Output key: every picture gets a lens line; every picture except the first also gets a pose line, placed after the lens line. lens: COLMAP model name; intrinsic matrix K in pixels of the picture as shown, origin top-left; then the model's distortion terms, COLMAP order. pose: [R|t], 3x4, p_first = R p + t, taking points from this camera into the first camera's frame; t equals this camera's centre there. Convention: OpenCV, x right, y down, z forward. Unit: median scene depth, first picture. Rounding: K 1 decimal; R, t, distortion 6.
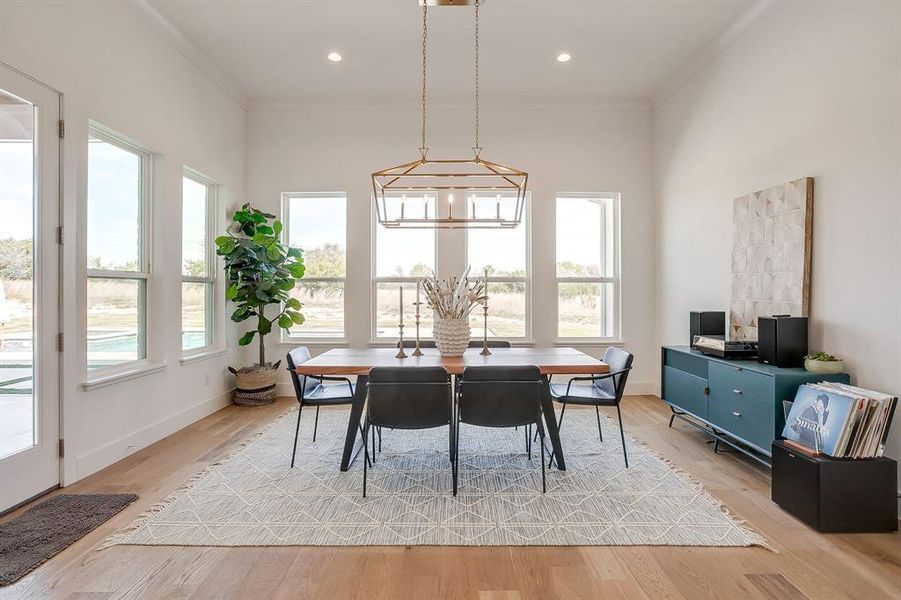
lens RADIAL K [[451.5, 0, 451.3], [0, 451.5, 288.9], [0, 0, 1]] dist [-0.040639, 0.026881]
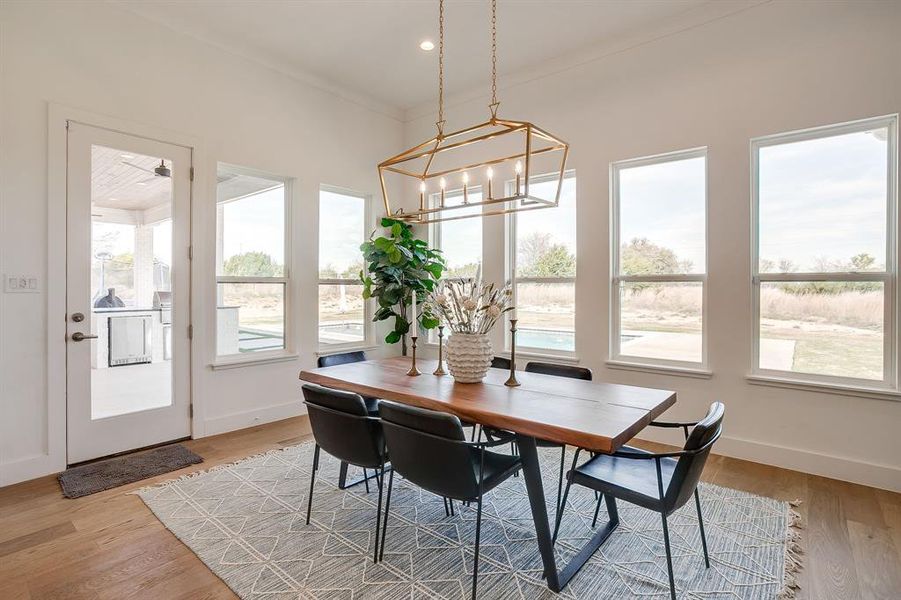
lens RADIAL K [[450.5, 0, 440.7], [0, 450.5, 283.1], [0, 0, 1]] dist [-0.045534, 0.026080]
pose [[0.757890, -0.006521, -0.652350, 0.505683], [0.004321, 0.999978, -0.004976, -0.015820], [0.652368, 0.000953, 0.757901, 0.412586]]
